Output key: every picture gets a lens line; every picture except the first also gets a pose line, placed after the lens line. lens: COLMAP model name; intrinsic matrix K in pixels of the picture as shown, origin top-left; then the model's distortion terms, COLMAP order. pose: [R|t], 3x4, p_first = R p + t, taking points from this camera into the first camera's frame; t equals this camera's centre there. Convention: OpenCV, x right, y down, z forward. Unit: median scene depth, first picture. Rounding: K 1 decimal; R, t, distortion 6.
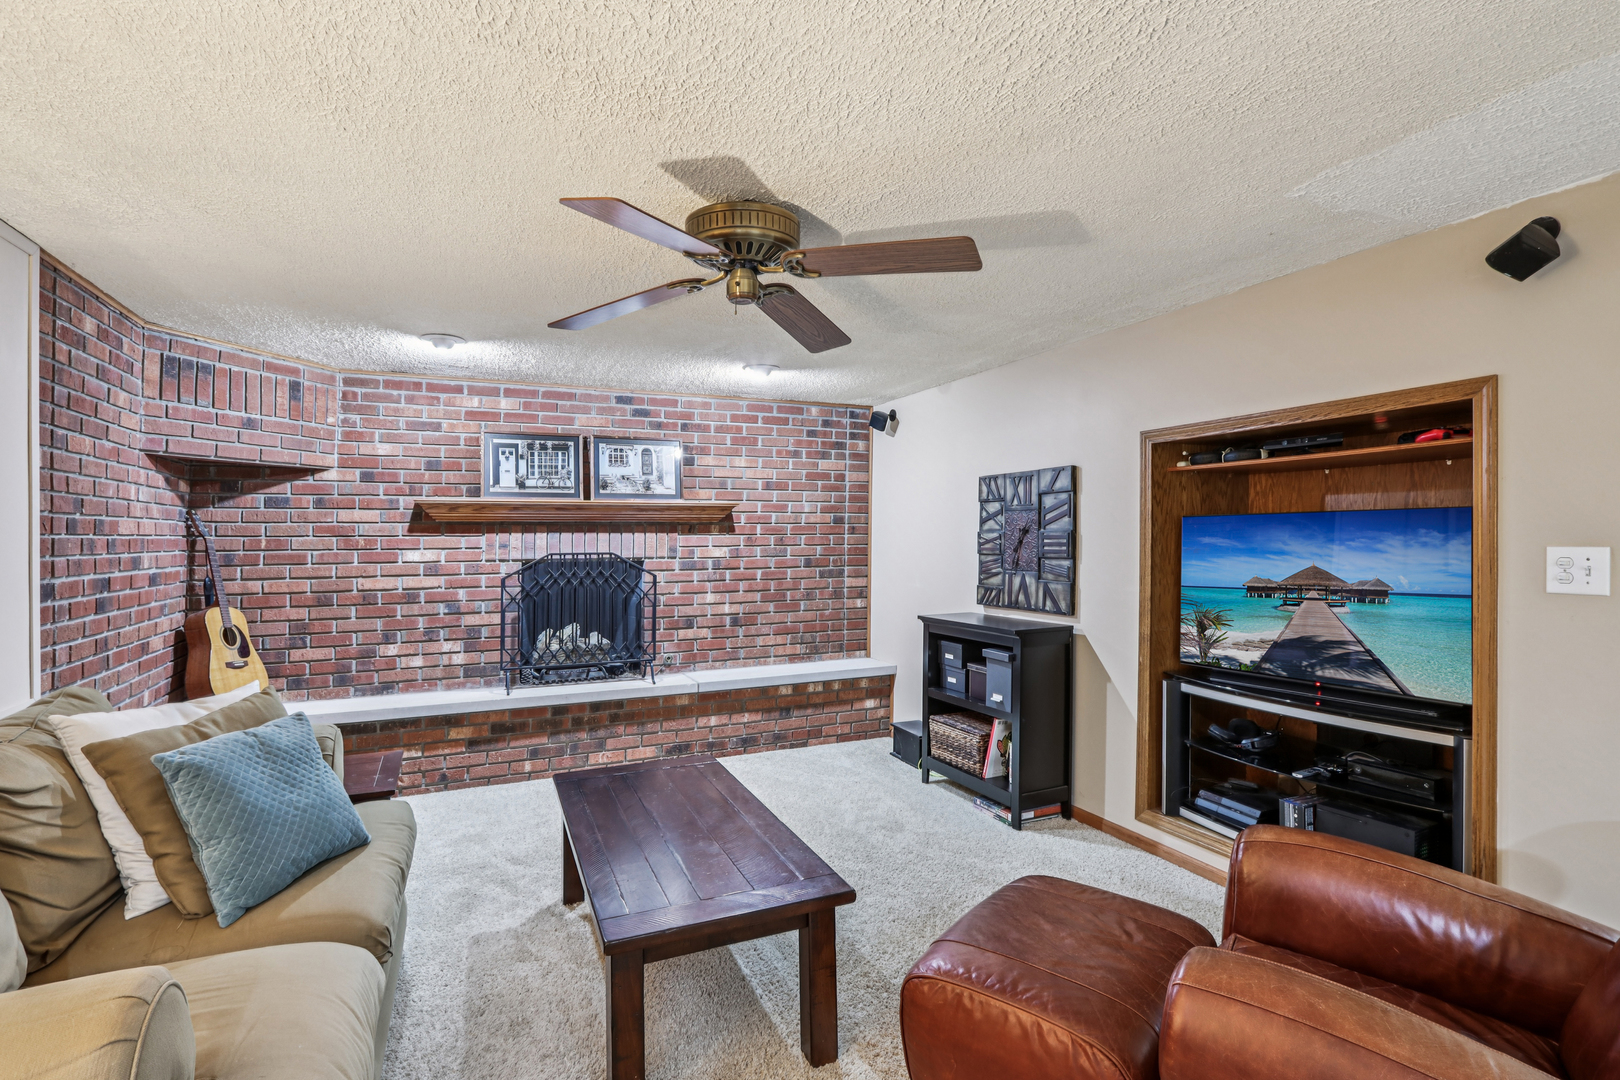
lens RADIAL K [[763.6, 0, 806.1], [0, 763.6, 536.8], [0, 0, 1]] dist [-0.020441, 0.004130]
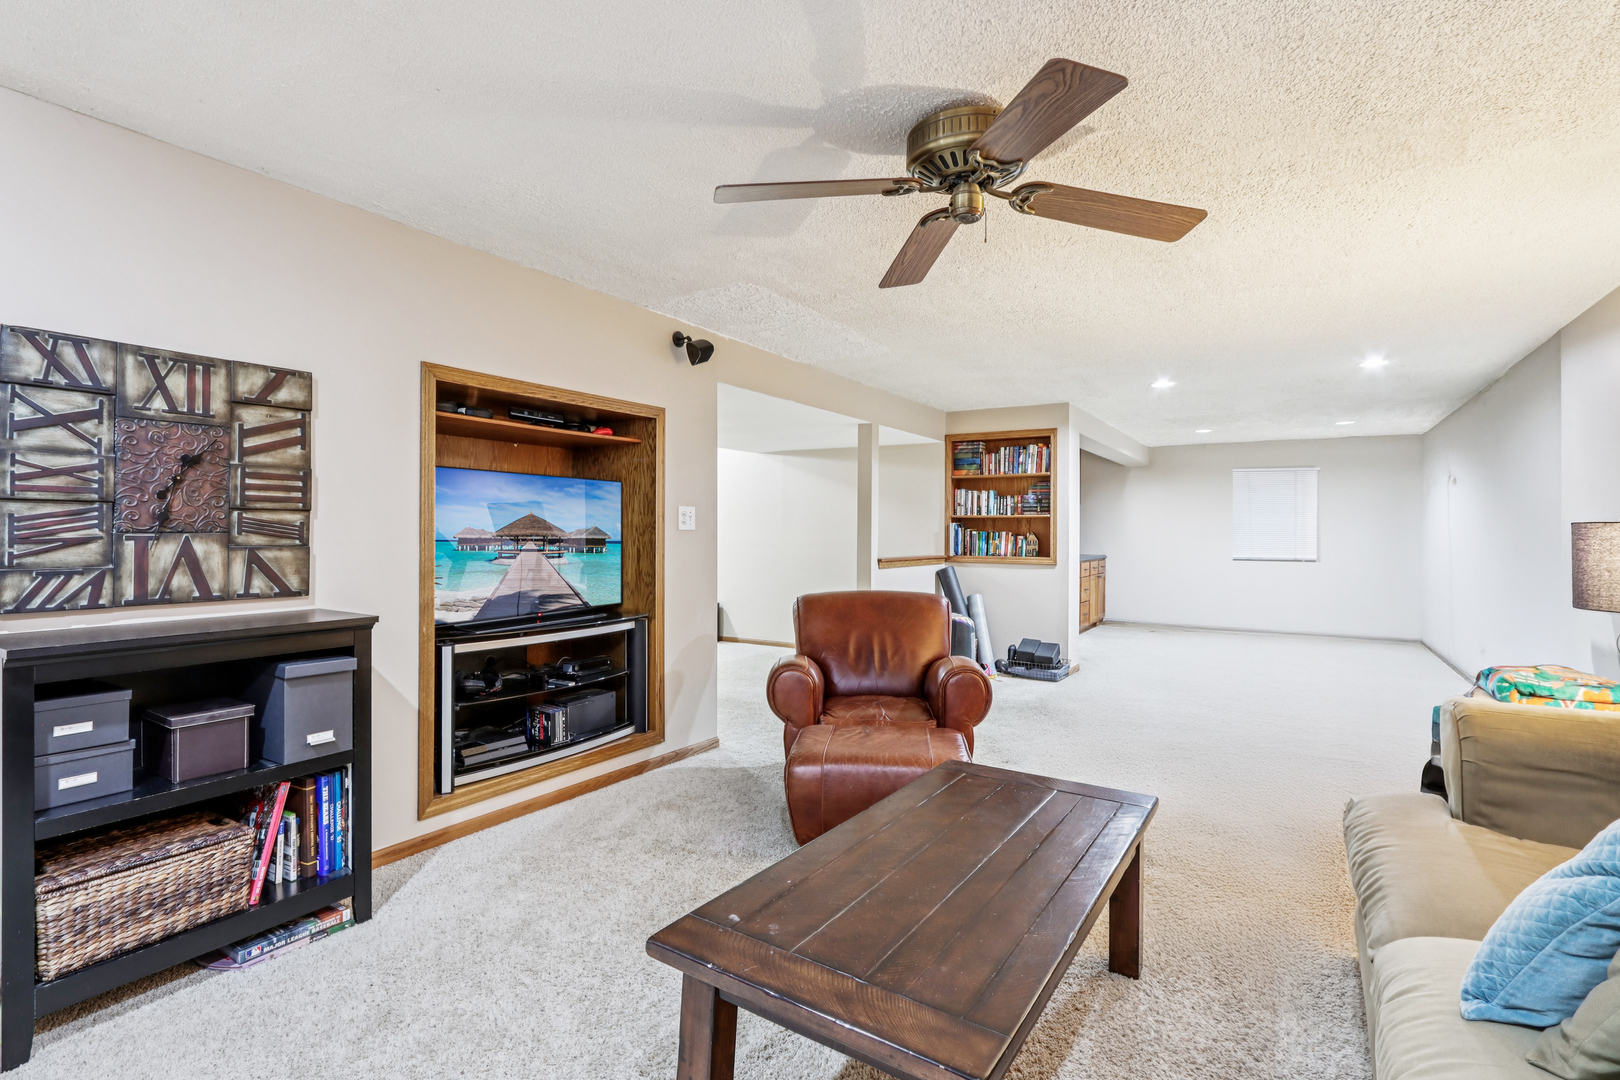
lens RADIAL K [[763.6, 0, 802.3], [0, 763.6, 541.3], [0, 0, 1]] dist [-0.020441, 0.004130]
pose [[-0.537866, -0.007729, 0.842995, -0.434437], [-0.003151, 0.999969, 0.007157, 0.047486], [-0.843025, 0.001194, -0.537874, 0.948104]]
